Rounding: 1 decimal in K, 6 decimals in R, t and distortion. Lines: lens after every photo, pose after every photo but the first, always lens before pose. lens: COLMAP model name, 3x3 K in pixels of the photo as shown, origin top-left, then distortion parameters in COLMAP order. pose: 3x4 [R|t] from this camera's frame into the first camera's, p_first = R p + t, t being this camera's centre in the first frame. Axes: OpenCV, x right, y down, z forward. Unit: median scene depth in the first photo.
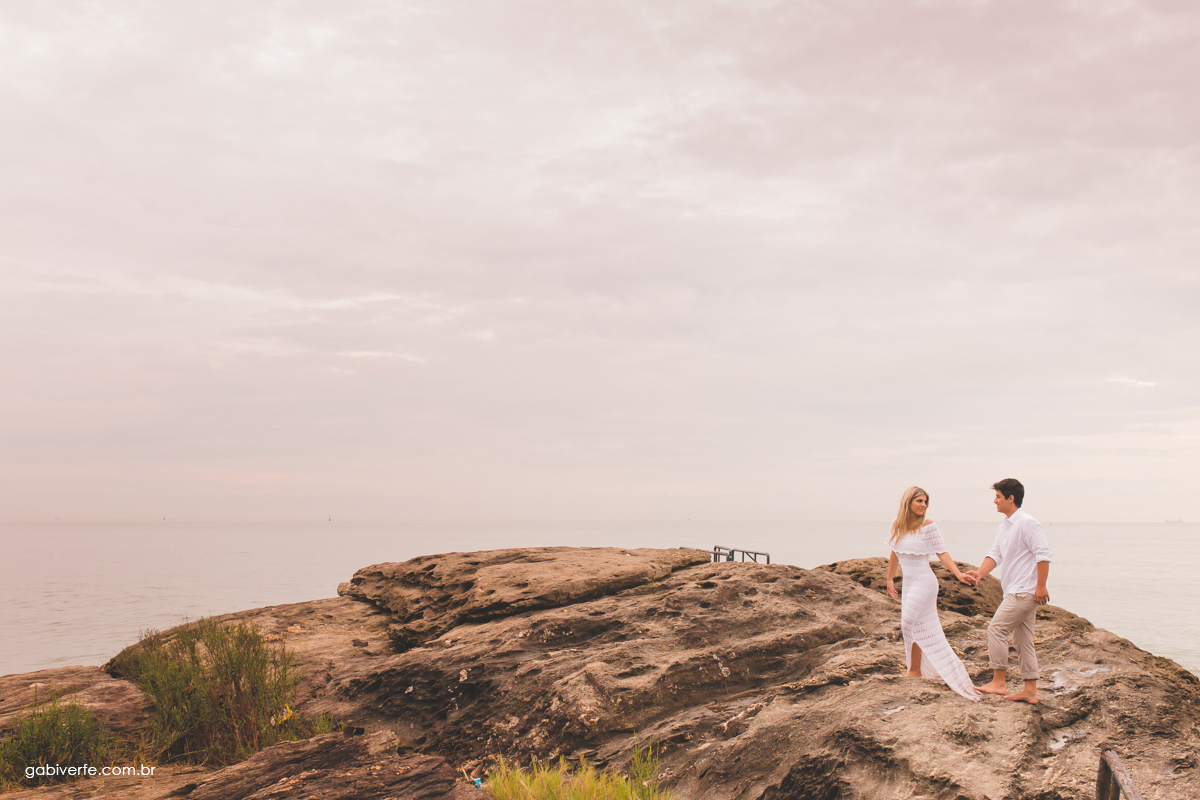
lens RADIAL K [[1213.1, 0, 600.9], [0, 1213.1, 400.8], [0, 0, 1]] dist [-0.003839, 0.000000]
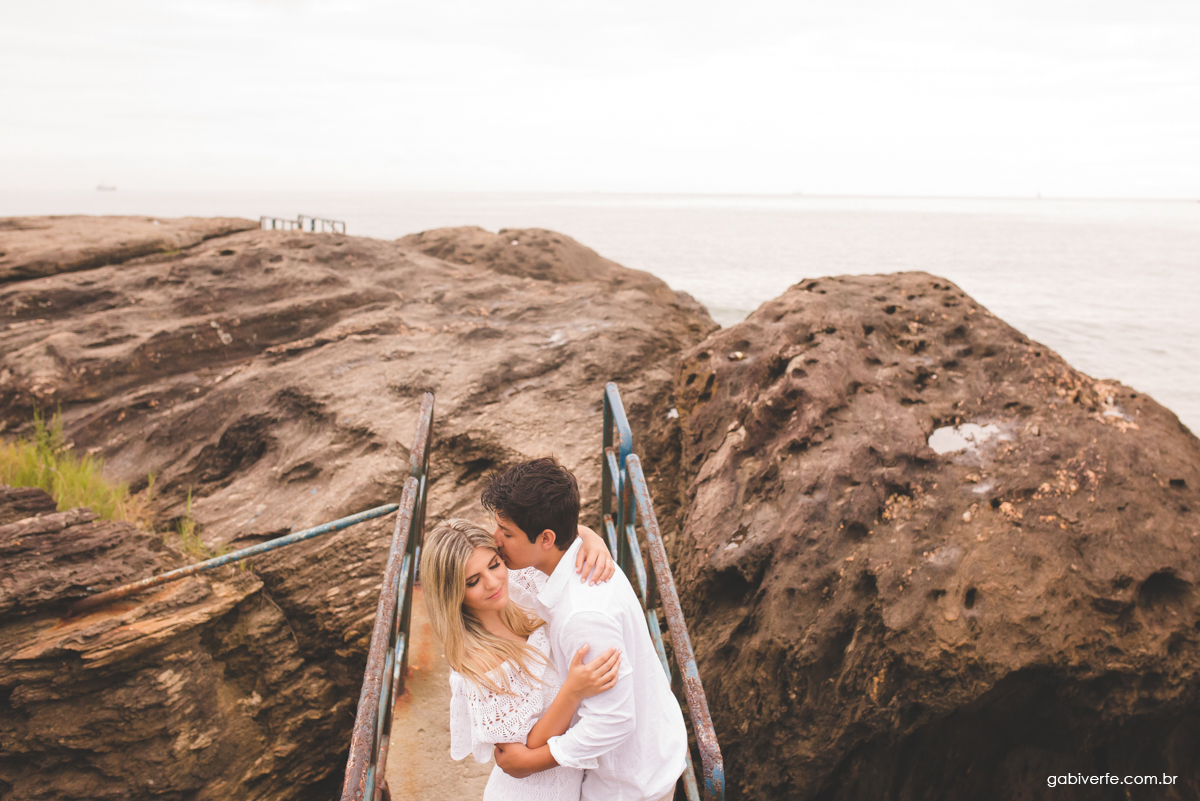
lens RADIAL K [[1213.1, 0, 600.9], [0, 1213.1, 402.3], [0, 0, 1]] dist [-0.003839, 0.000000]
pose [[0.952920, -0.051275, 0.298855, 0.099368], [-0.030829, 0.964108, 0.263713, 0.002720], [-0.301651, -0.260511, 0.917137, -0.015958]]
